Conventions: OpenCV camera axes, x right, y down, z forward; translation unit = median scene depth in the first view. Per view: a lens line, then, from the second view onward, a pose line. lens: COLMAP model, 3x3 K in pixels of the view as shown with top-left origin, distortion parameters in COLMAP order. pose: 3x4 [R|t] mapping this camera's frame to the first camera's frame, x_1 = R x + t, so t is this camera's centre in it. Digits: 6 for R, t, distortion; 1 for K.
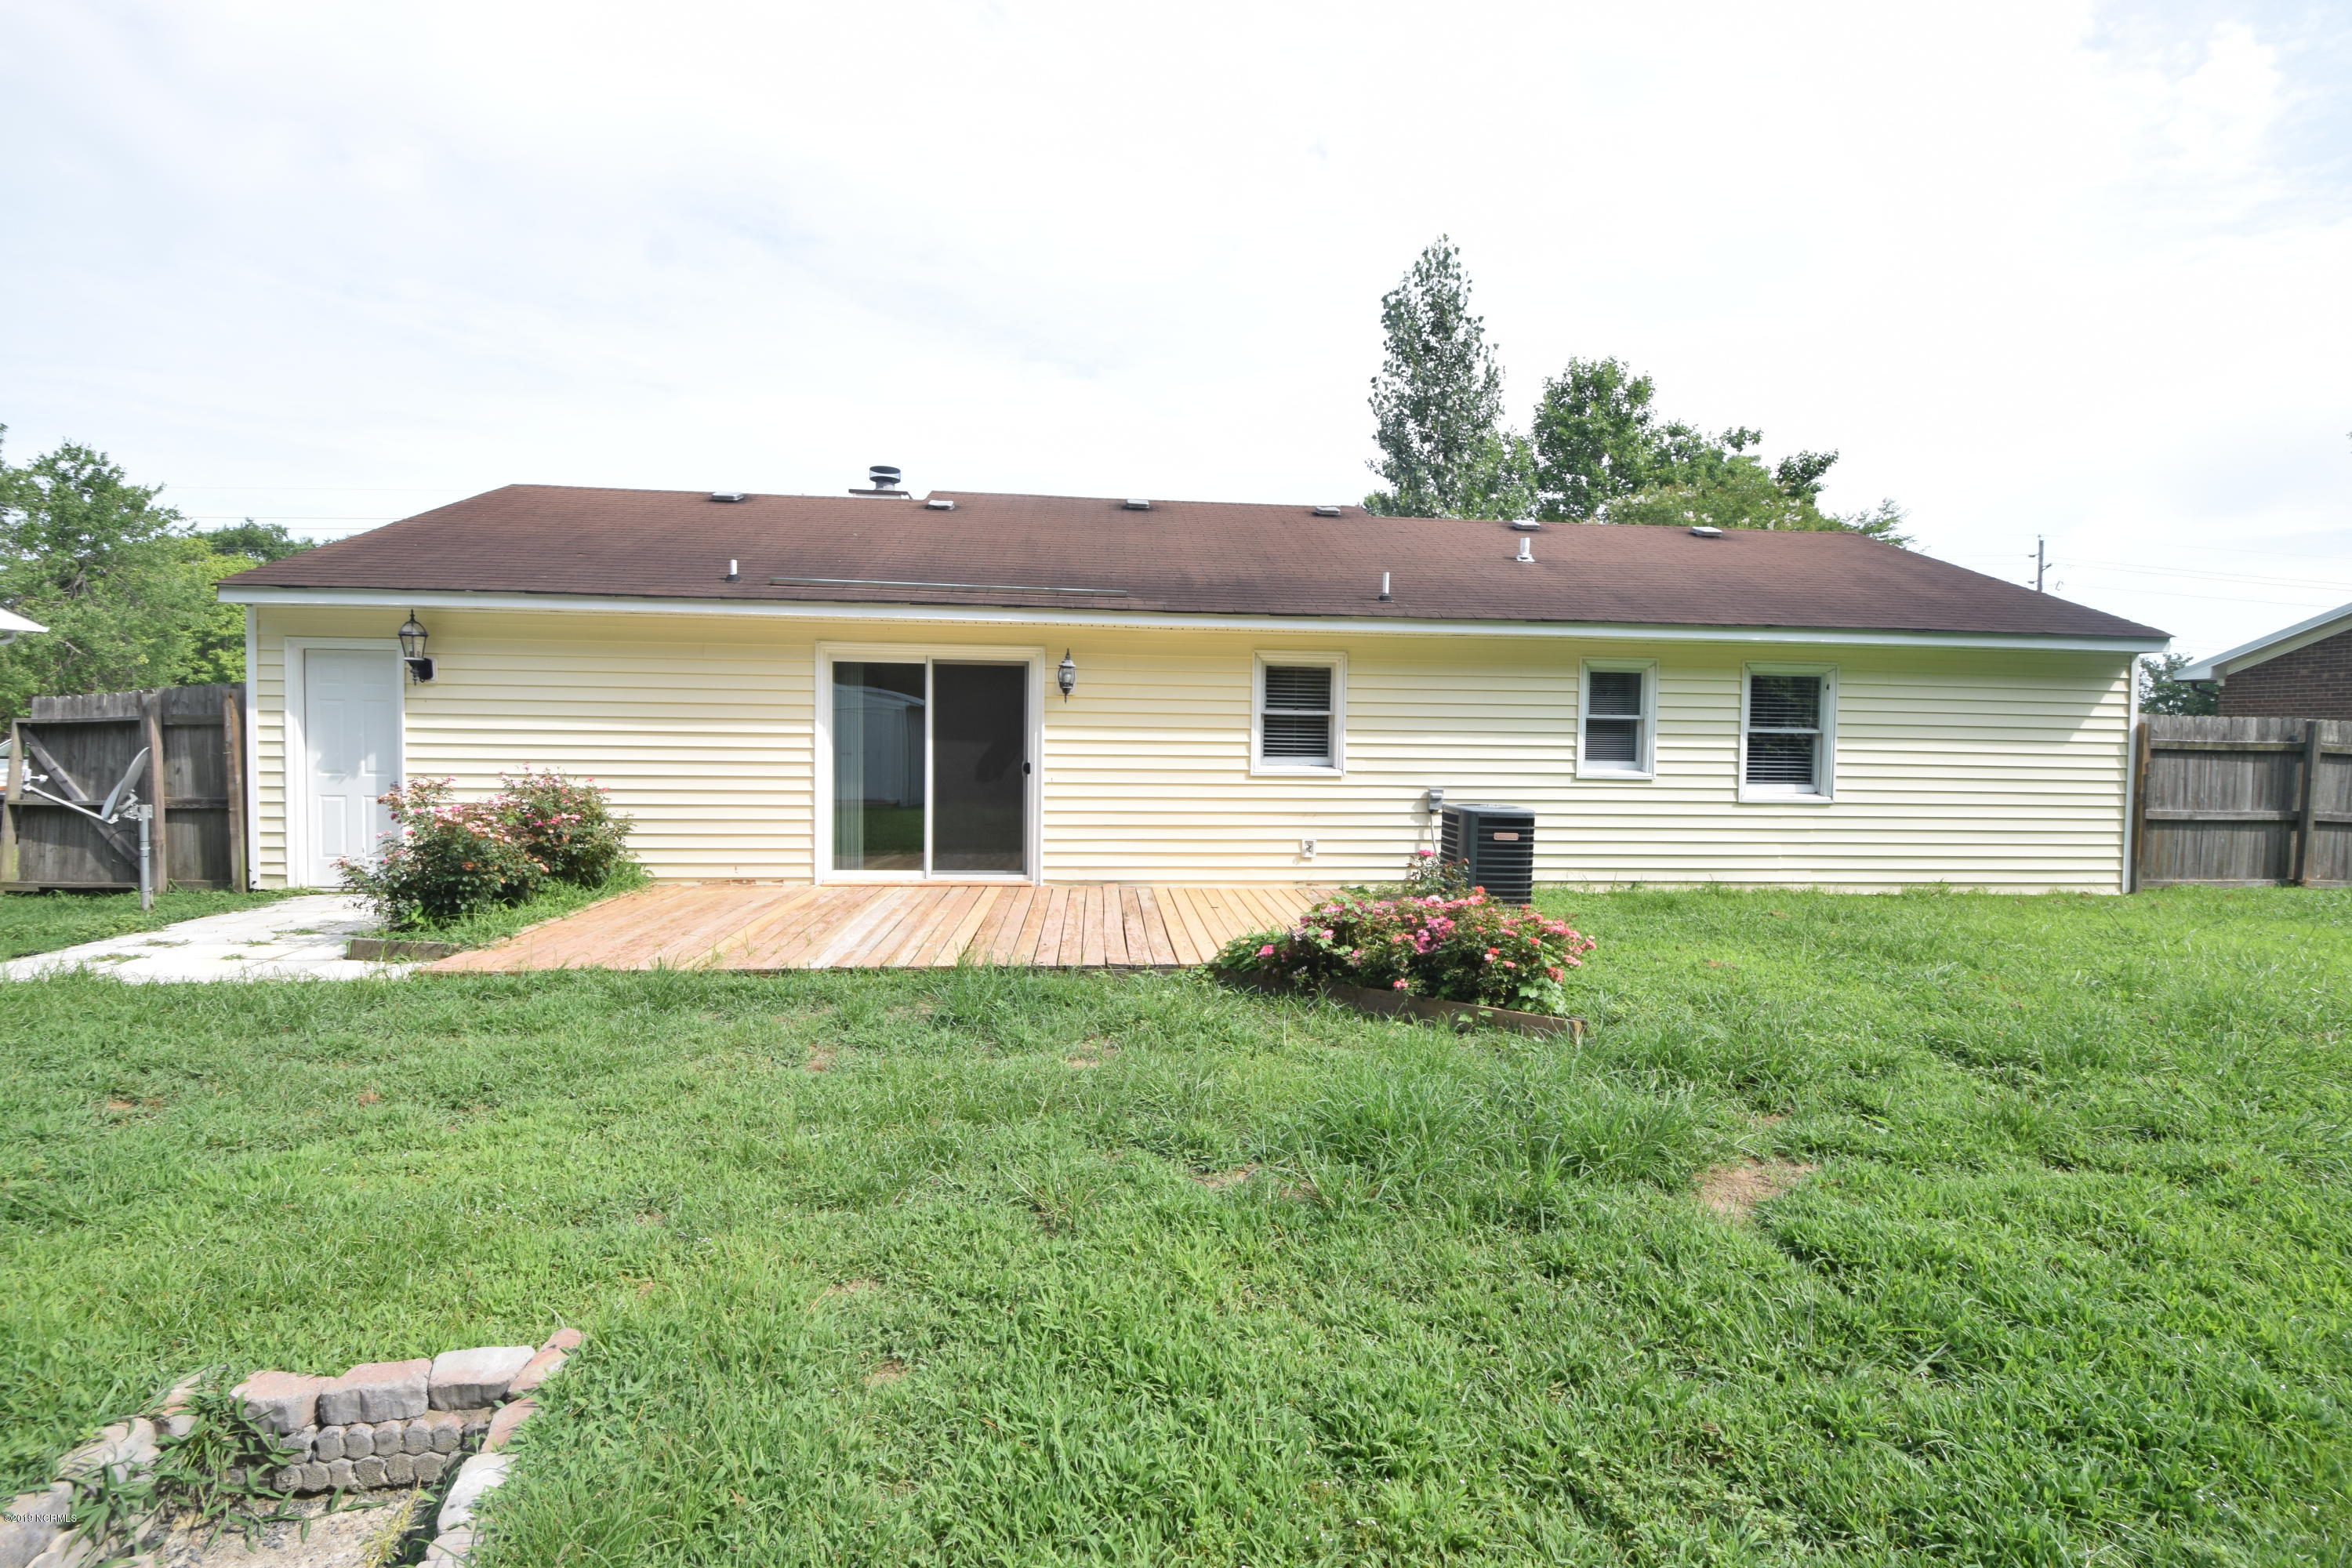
lens RADIAL K [[1026.8, 0, 1193.7], [0, 1026.8, 781.1], [0, 0, 1]] dist [0.000895, -0.013733]
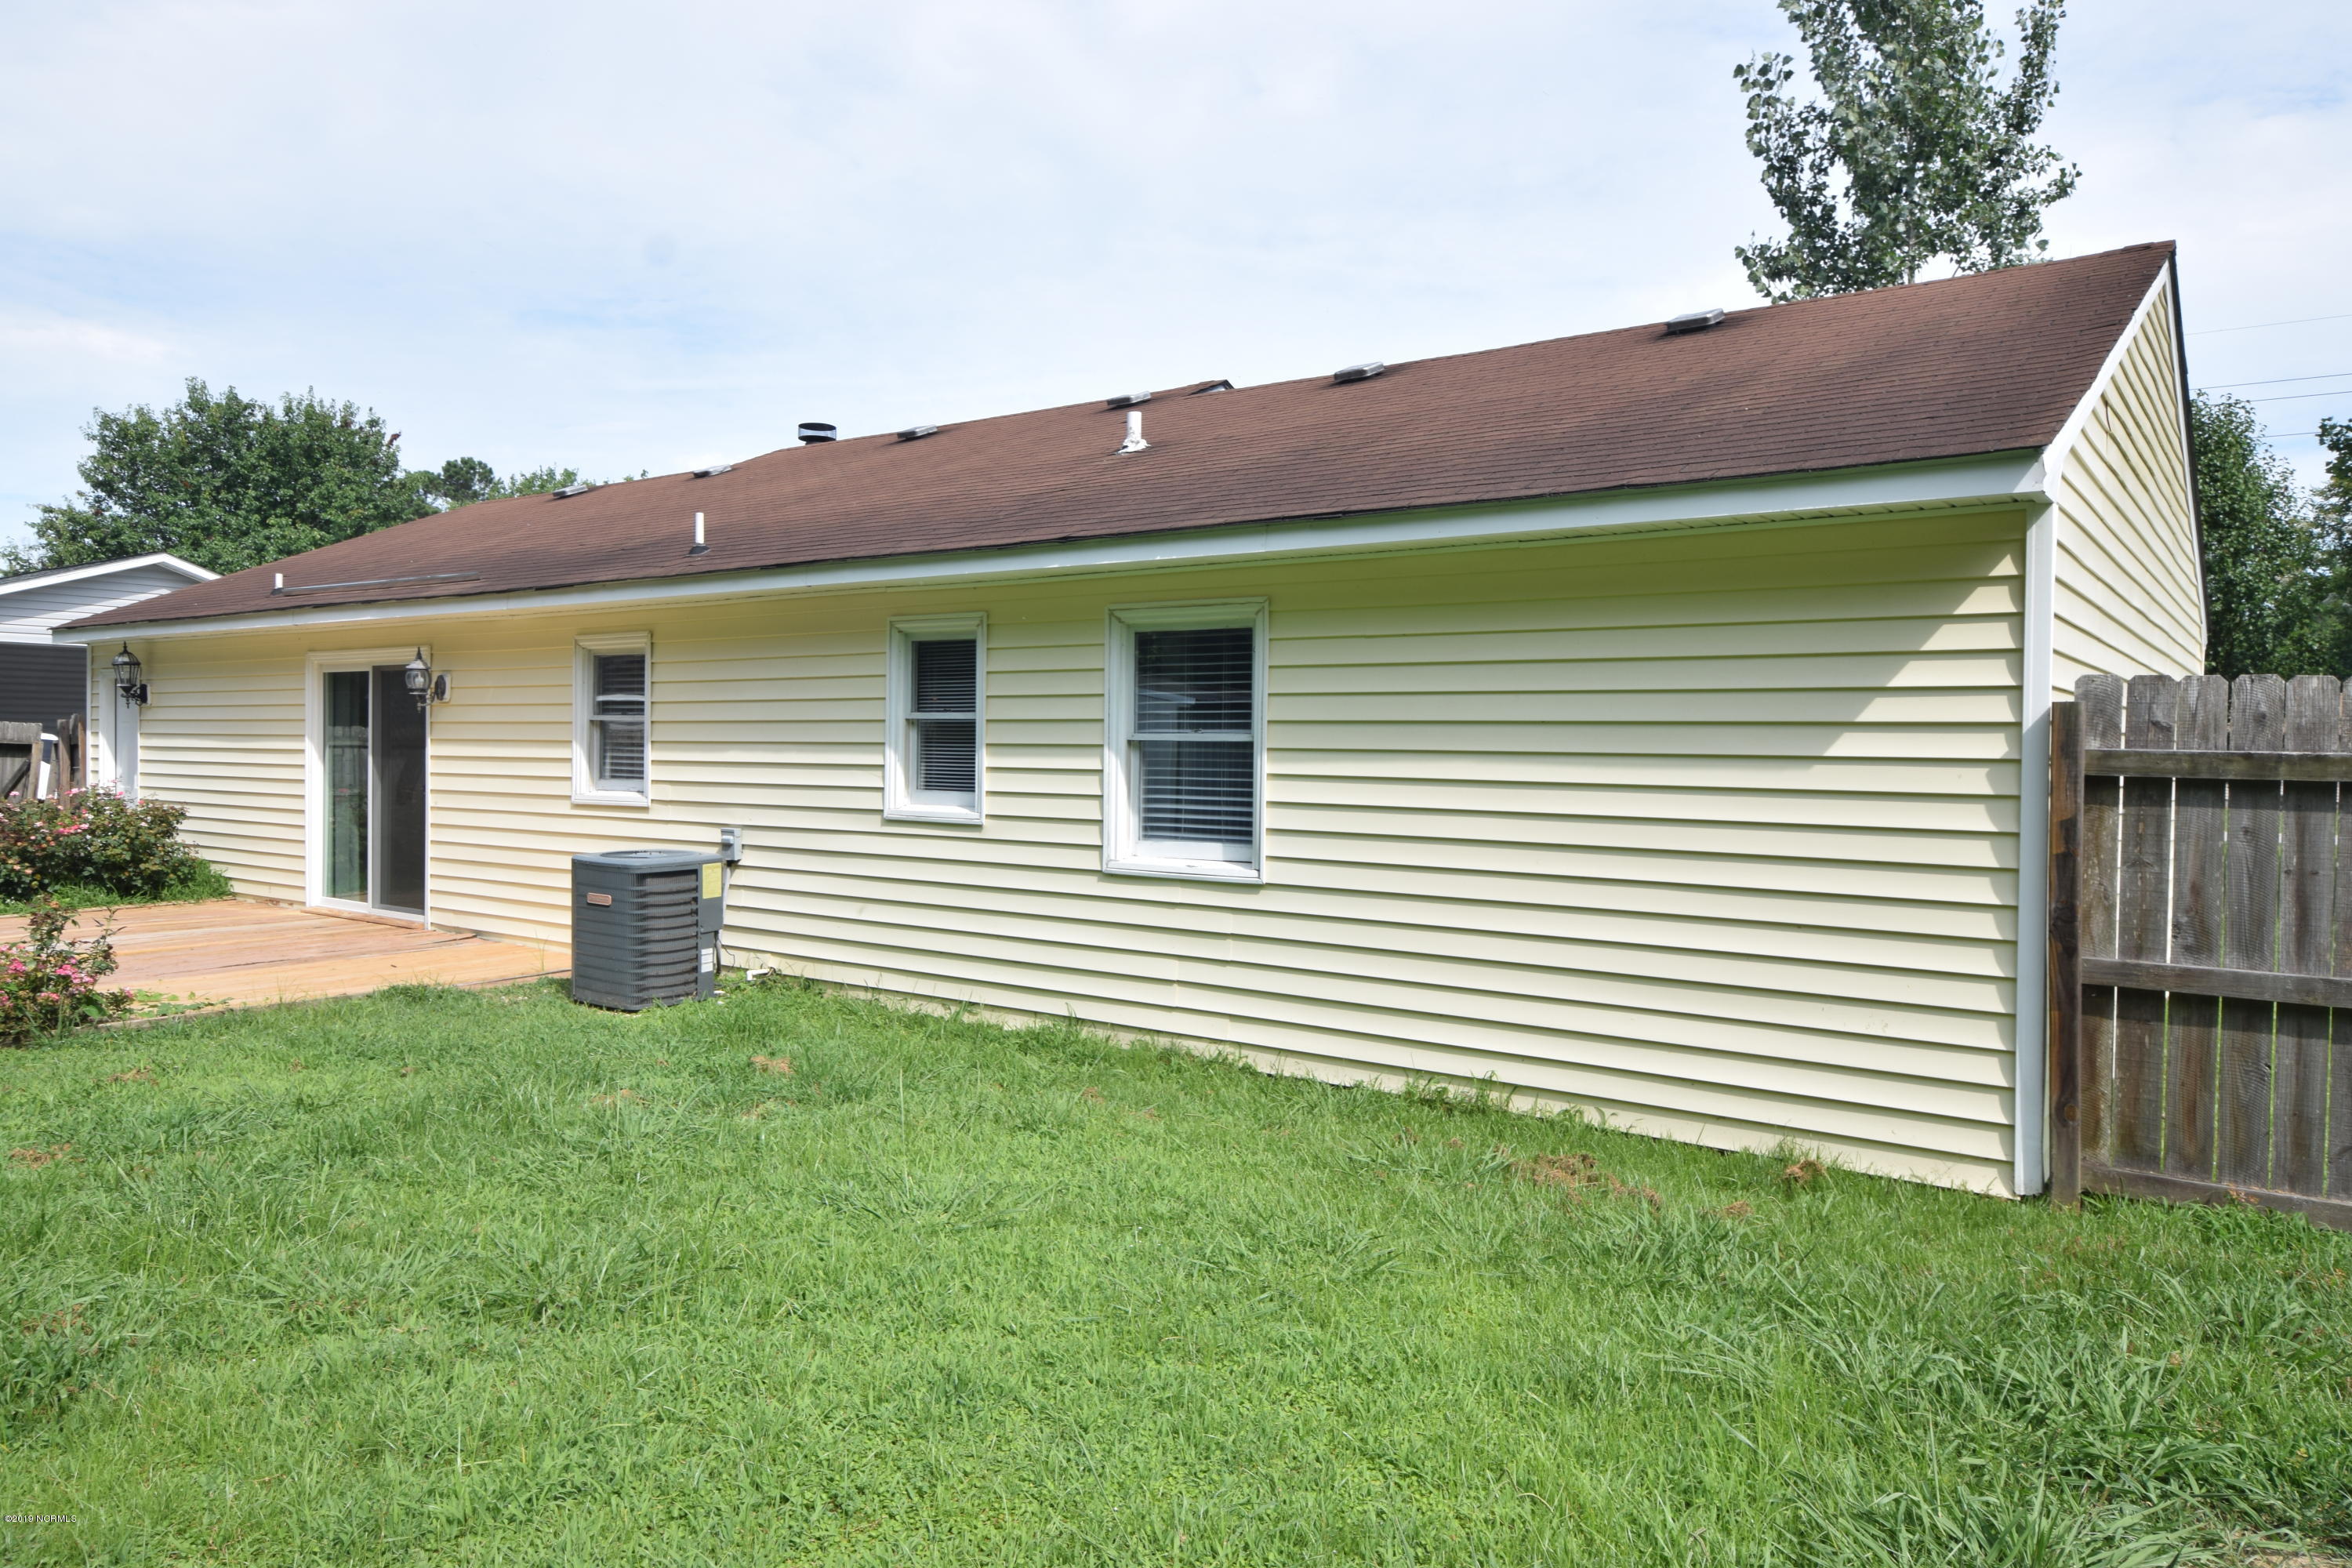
lens RADIAL K [[1563.3, 0, 1167.4], [0, 1563.3, 770.9], [0, 0, 1]] dist [0.016402, -0.002569]
pose [[0.743961, 0.004732, -0.668207, 1.157614], [-0.029290, 0.999245, -0.025534, -0.012480], [0.667581, 0.038568, 0.743537, 0.443665]]
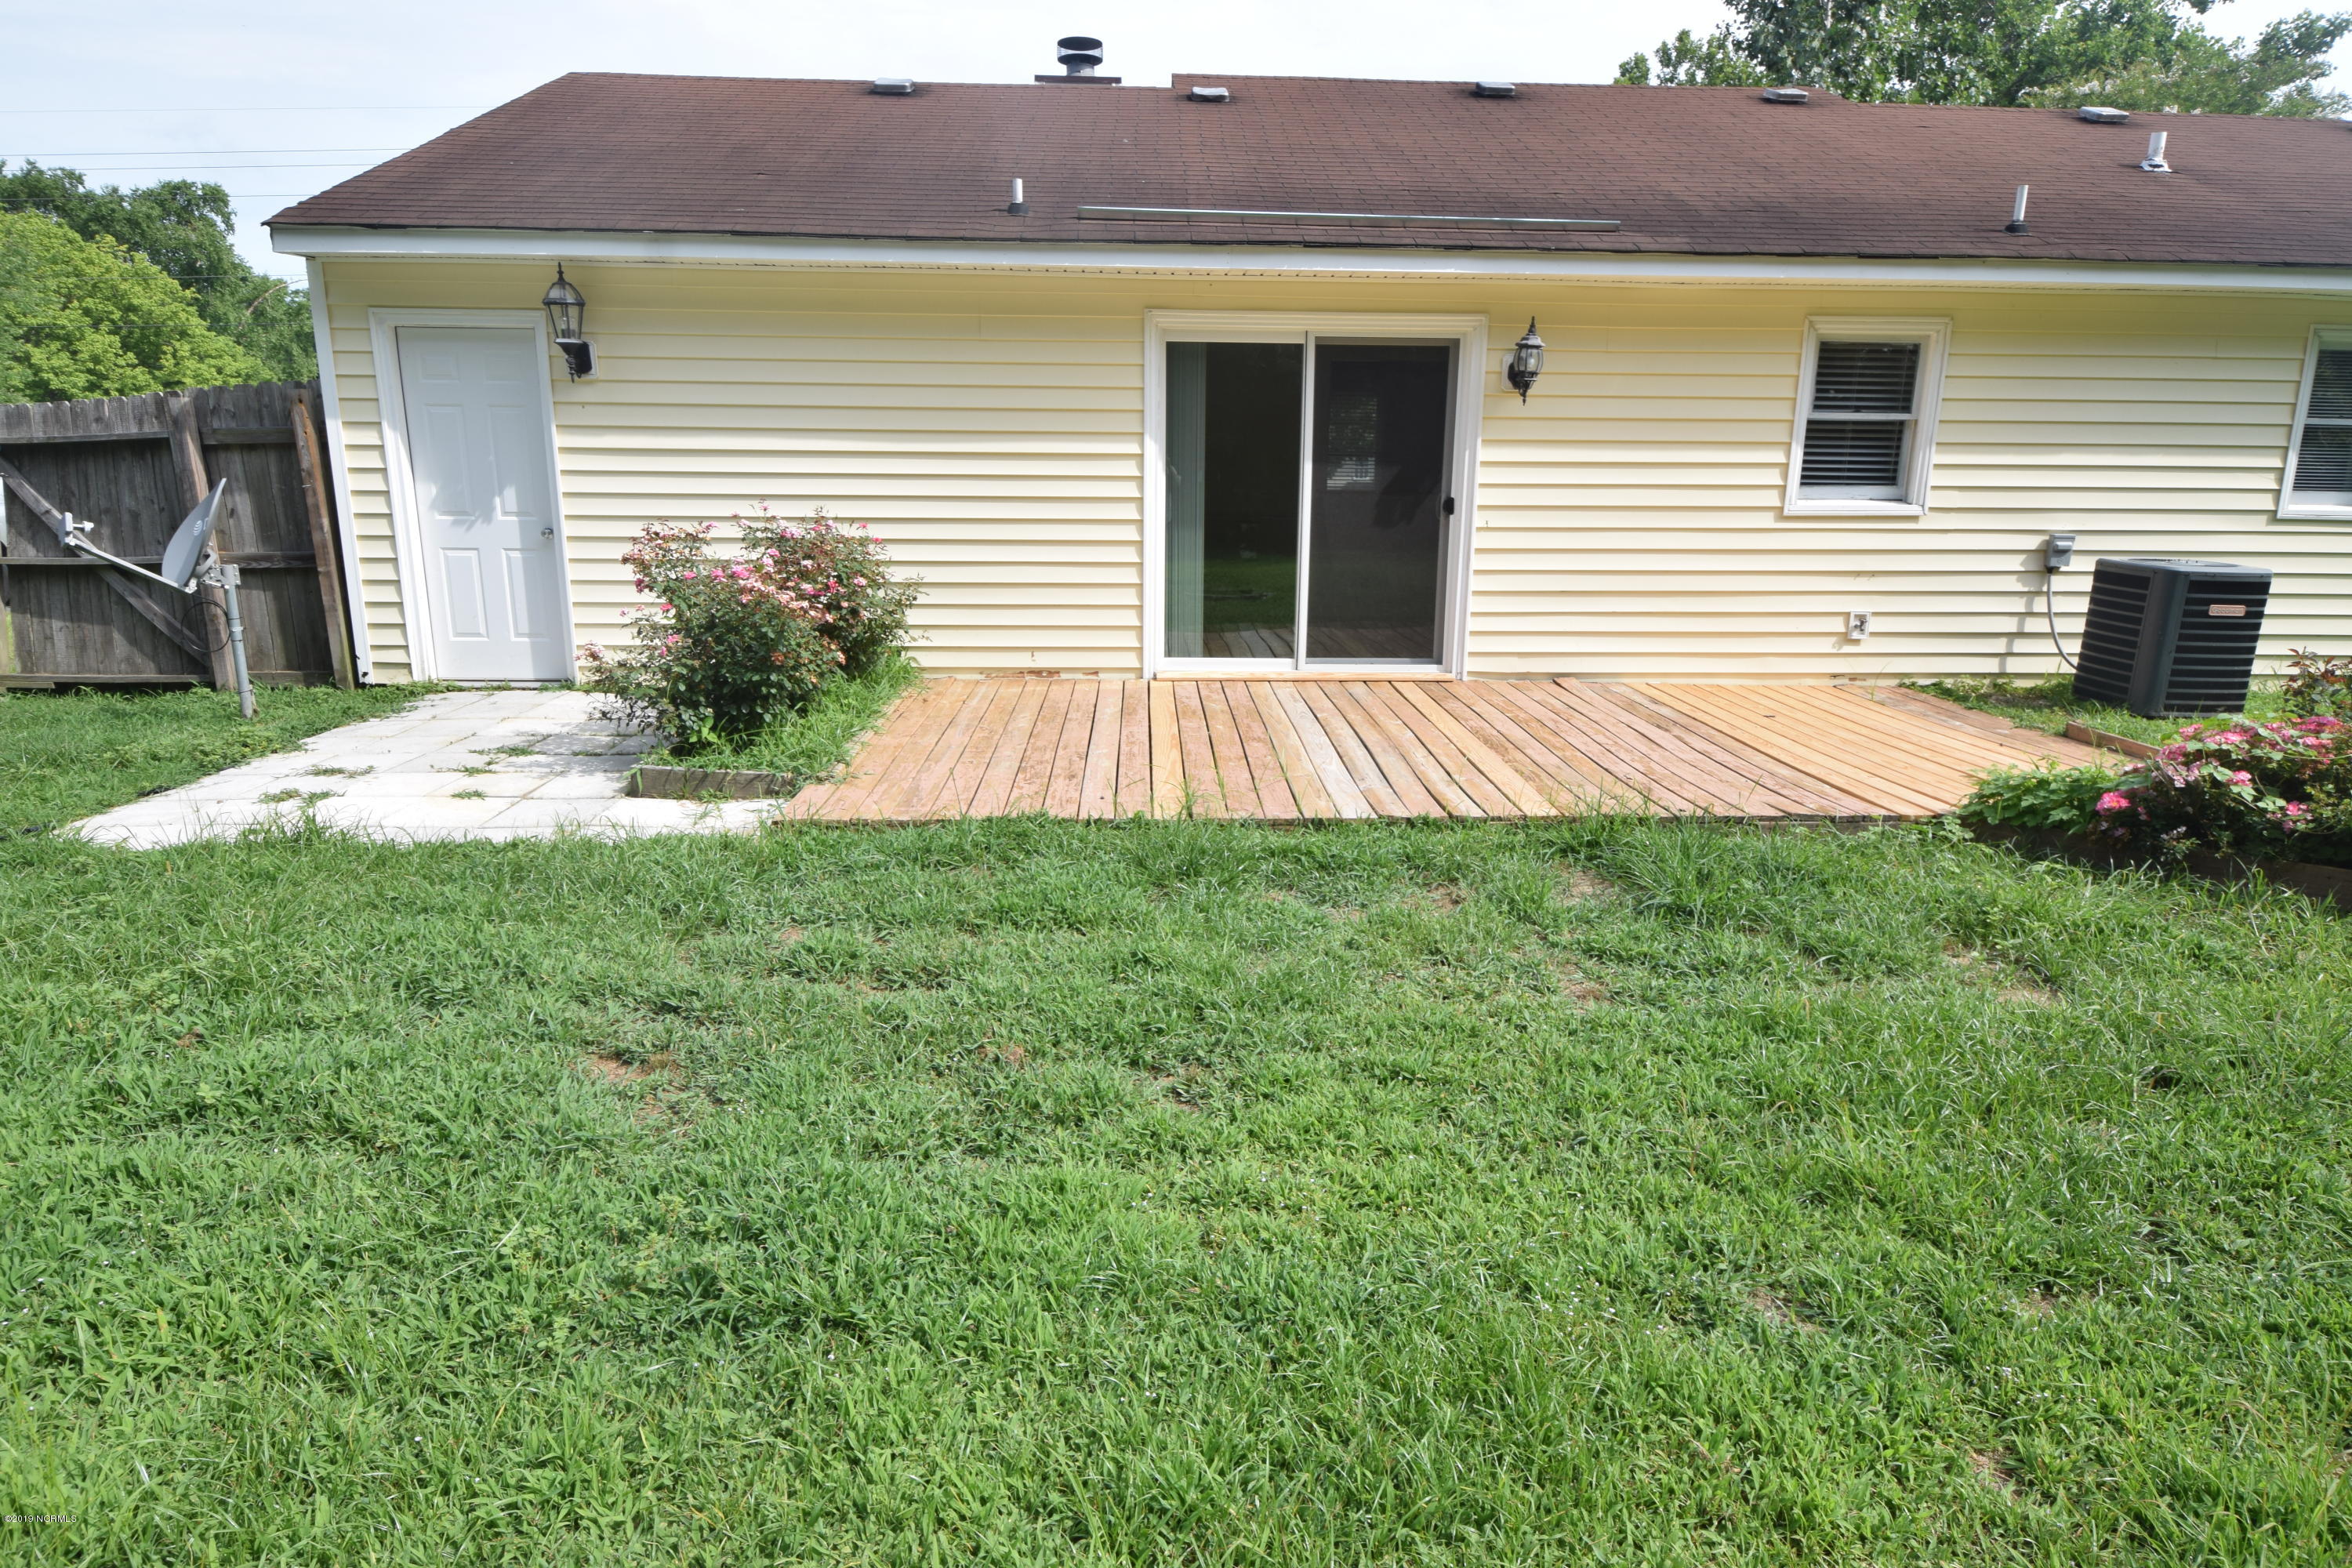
lens RADIAL K [[1348.6, 0, 1211.9], [0, 1348.6, 787.4], [0, 0, 1]] dist [0.010681, -0.014870]
pose [[0.998471, 0.008212, -0.054671, -0.267305], [0.002614, 0.980789, 0.195054, -0.004272], [0.055223, -0.194898, 0.979268, 0.093916]]
